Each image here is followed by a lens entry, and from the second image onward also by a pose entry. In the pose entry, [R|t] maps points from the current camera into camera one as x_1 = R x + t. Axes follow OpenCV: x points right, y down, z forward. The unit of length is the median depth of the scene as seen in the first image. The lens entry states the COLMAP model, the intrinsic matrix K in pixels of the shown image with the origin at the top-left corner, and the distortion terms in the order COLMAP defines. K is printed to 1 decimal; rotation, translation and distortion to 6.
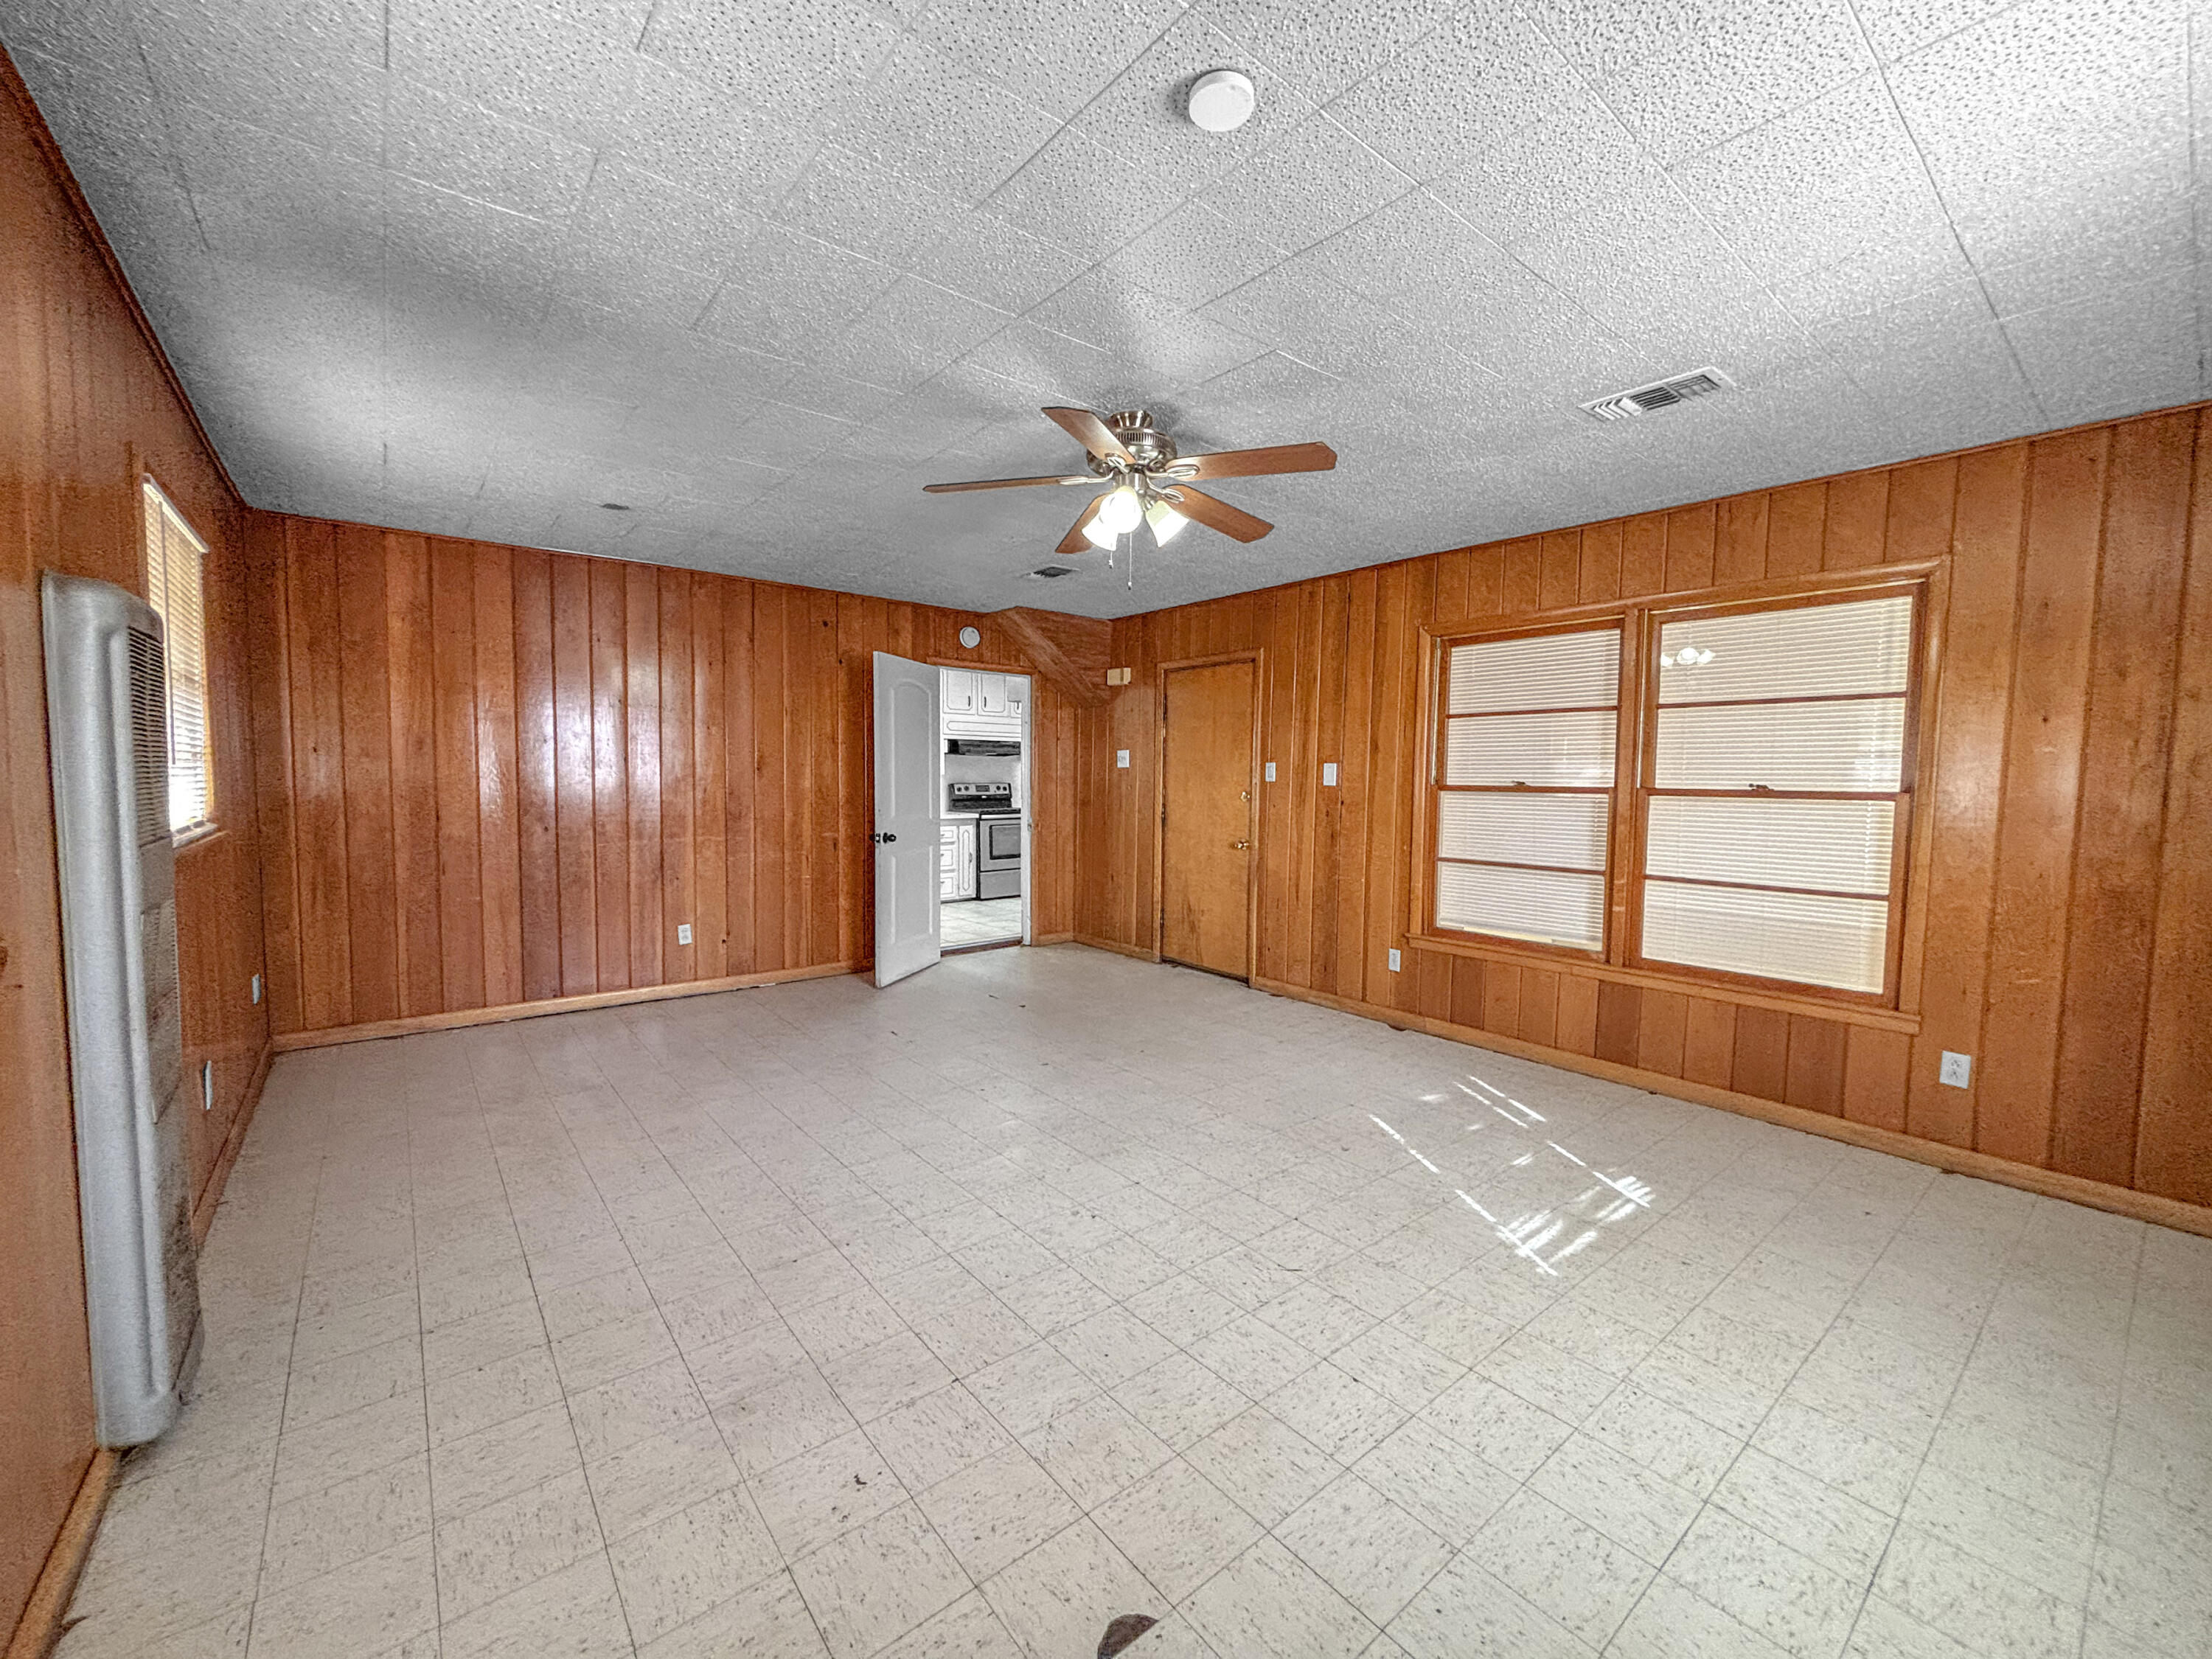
lens RADIAL K [[889.1, 0, 1103.4], [0, 889.1, 827.7], [0, 0, 1]] dist [0.001611, 0.000113]
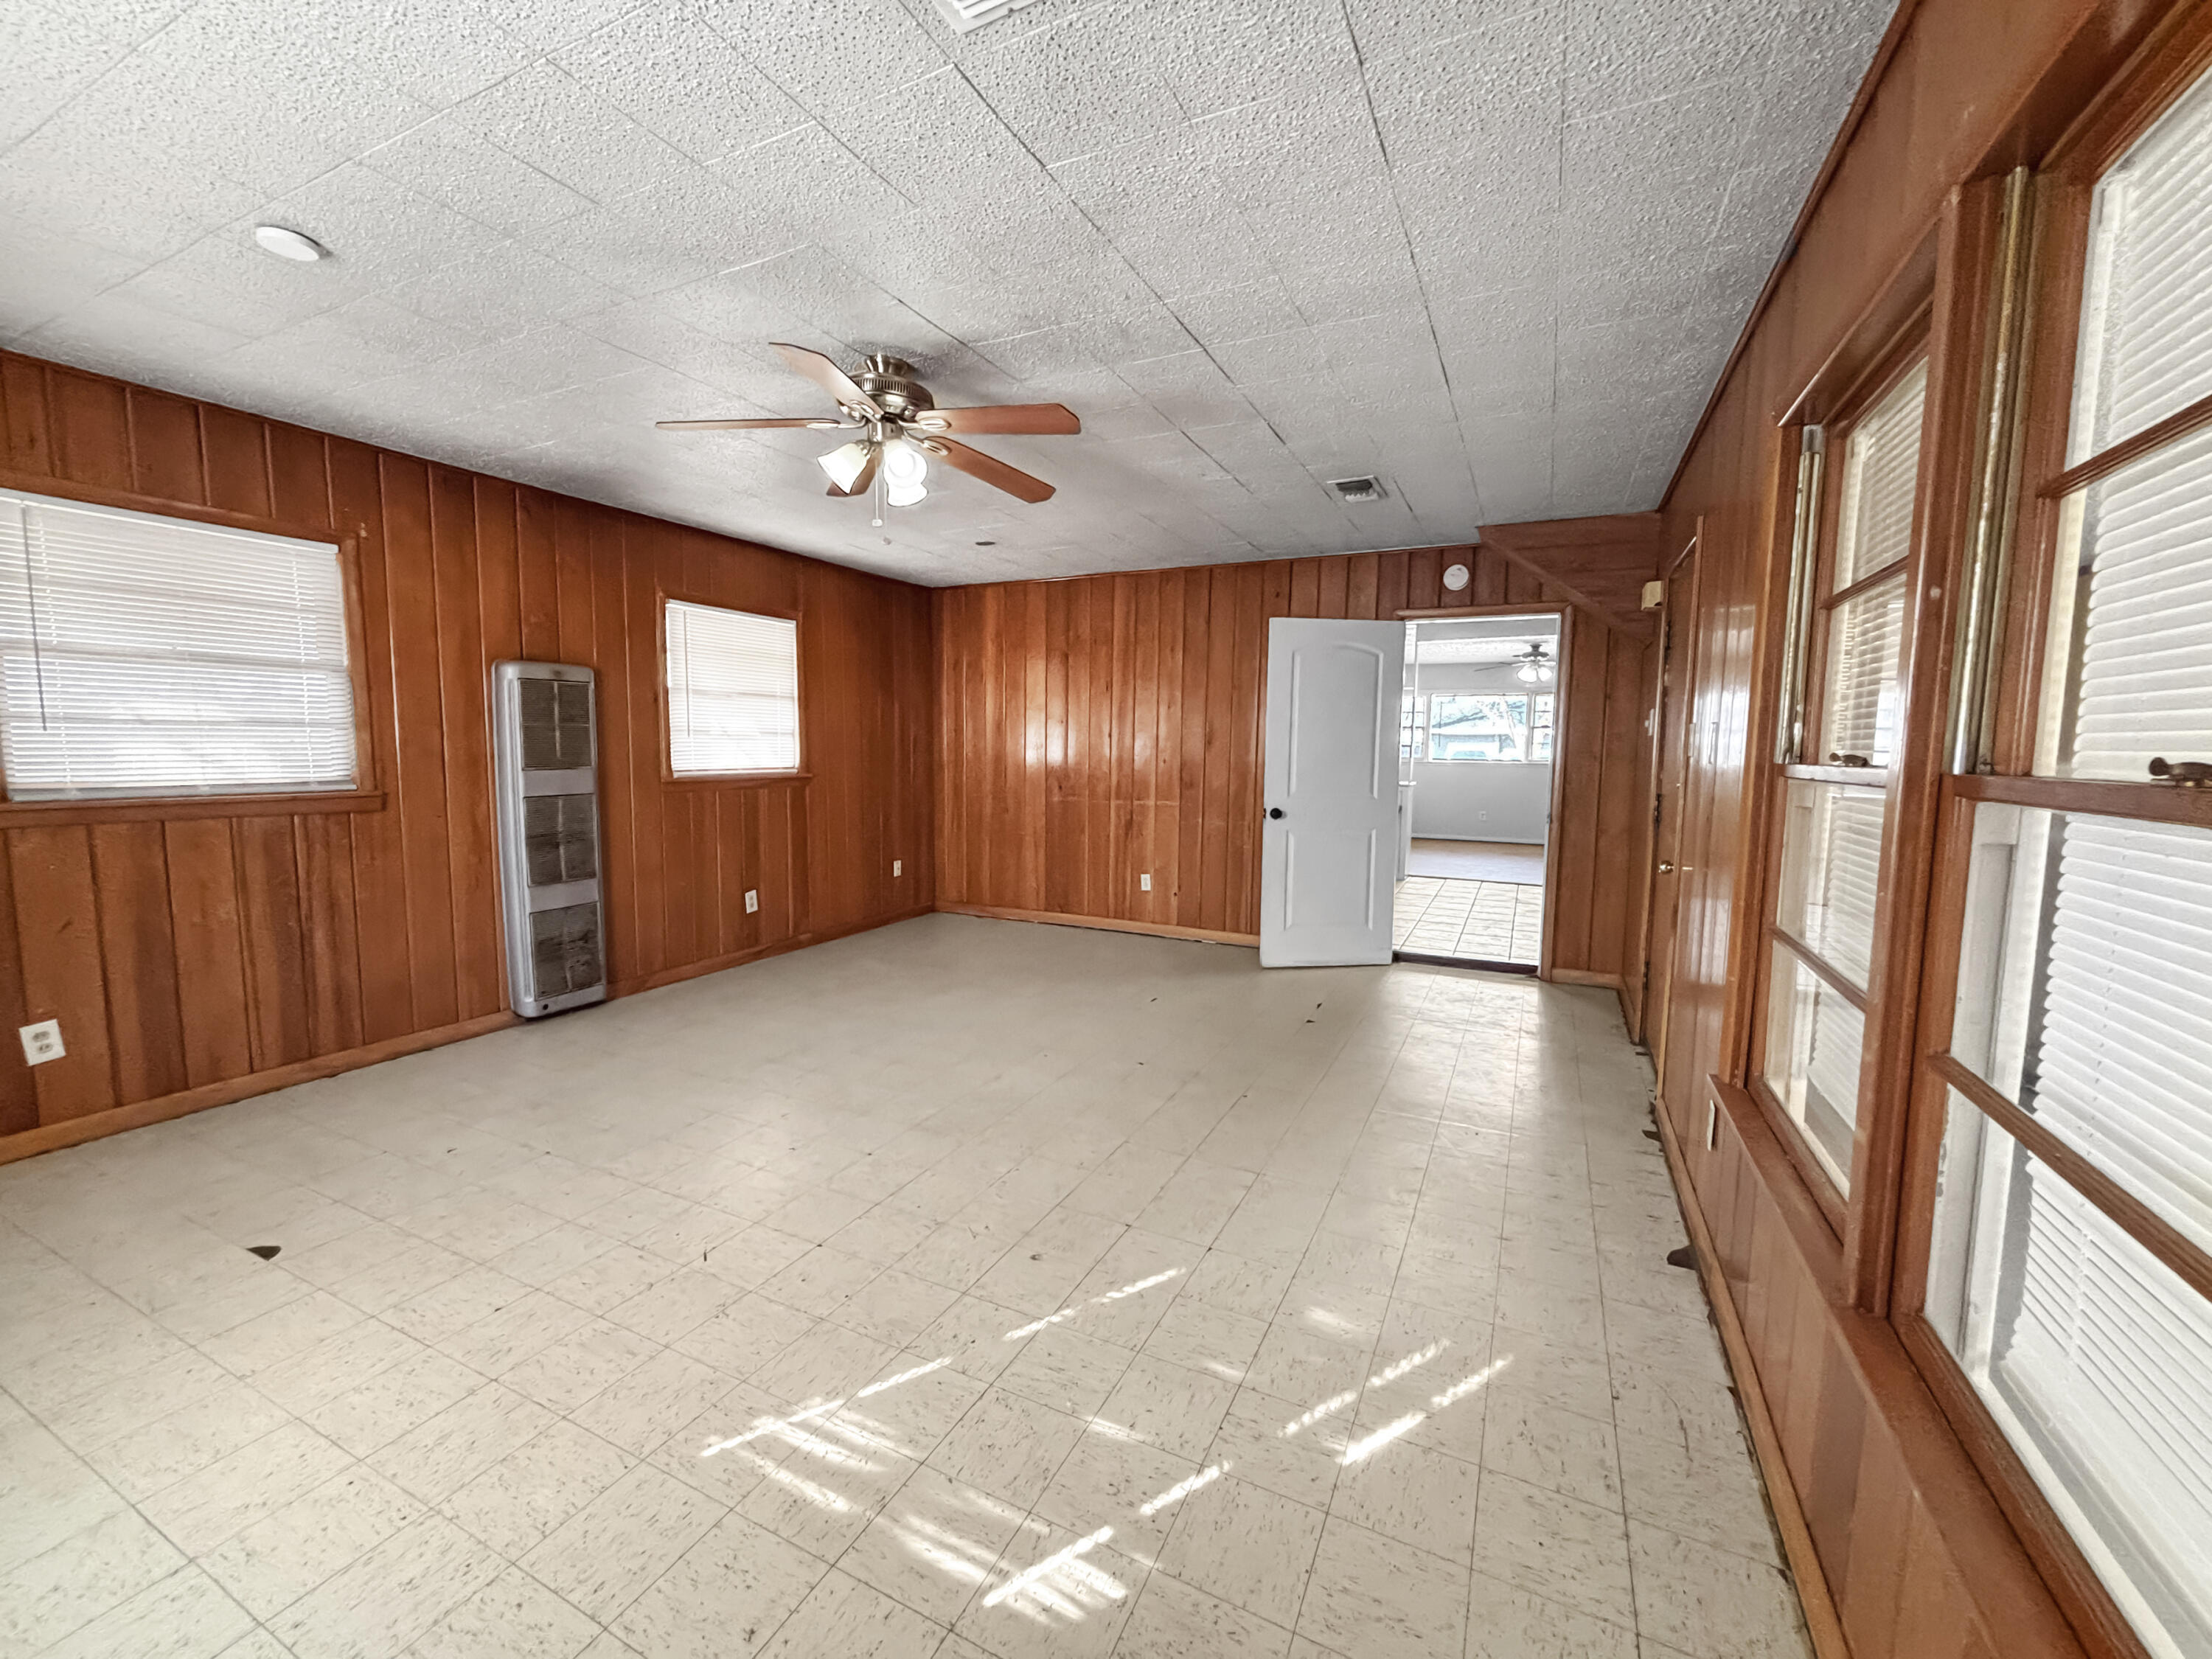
lens RADIAL K [[889.1, 0, 1103.4], [0, 889.1, 827.7], [0, 0, 1]] dist [0.001611, 0.000113]
pose [[0.419186, 0.079863, -0.904381, 0.626130], [-0.063362, 0.996268, 0.058609, -0.019419], [0.905687, 0.032735, 0.422682, 0.501011]]
